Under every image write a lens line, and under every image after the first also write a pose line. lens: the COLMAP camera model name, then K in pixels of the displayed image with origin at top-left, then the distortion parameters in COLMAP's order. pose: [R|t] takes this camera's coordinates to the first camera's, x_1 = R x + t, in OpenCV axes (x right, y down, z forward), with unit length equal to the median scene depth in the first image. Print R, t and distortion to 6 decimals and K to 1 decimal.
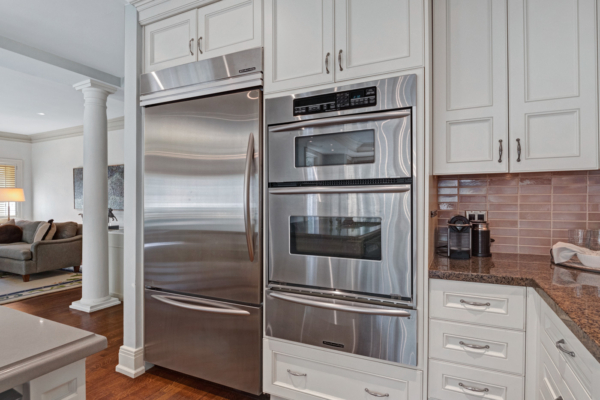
lens RADIAL K [[383.3, 0, 203.0], [0, 383.3, 200.2], [0, 0, 1]] dist [-0.002906, -0.000945]
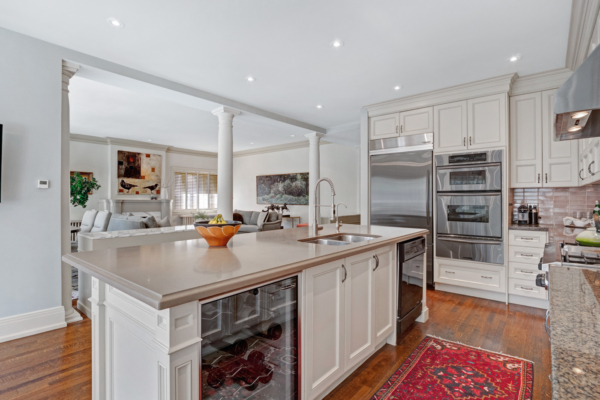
lens RADIAL K [[299.3, 0, 300.6], [0, 299.3, 196.6], [0, 0, 1]] dist [-0.005032, -0.001442]
pose [[0.994154, 0.000871, -0.107968, -0.506841], [-0.001415, 0.999987, -0.004964, -0.003828], [0.107963, 0.005088, 0.994142, -1.000890]]
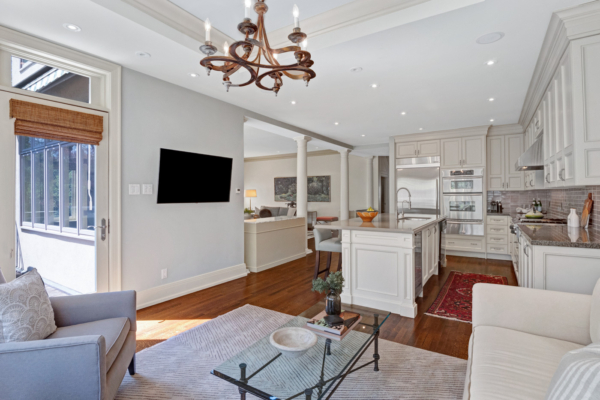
lens RADIAL K [[301.7, 0, 295.6], [0, 301.7, 194.4], [0, 0, 1]] dist [-0.001391, -0.000539]
pose [[0.999990, -0.003633, 0.002595, -1.418751], [0.003636, 0.999993, -0.001063, -0.035407], [-0.002592, 0.001072, 0.999996, -2.162137]]
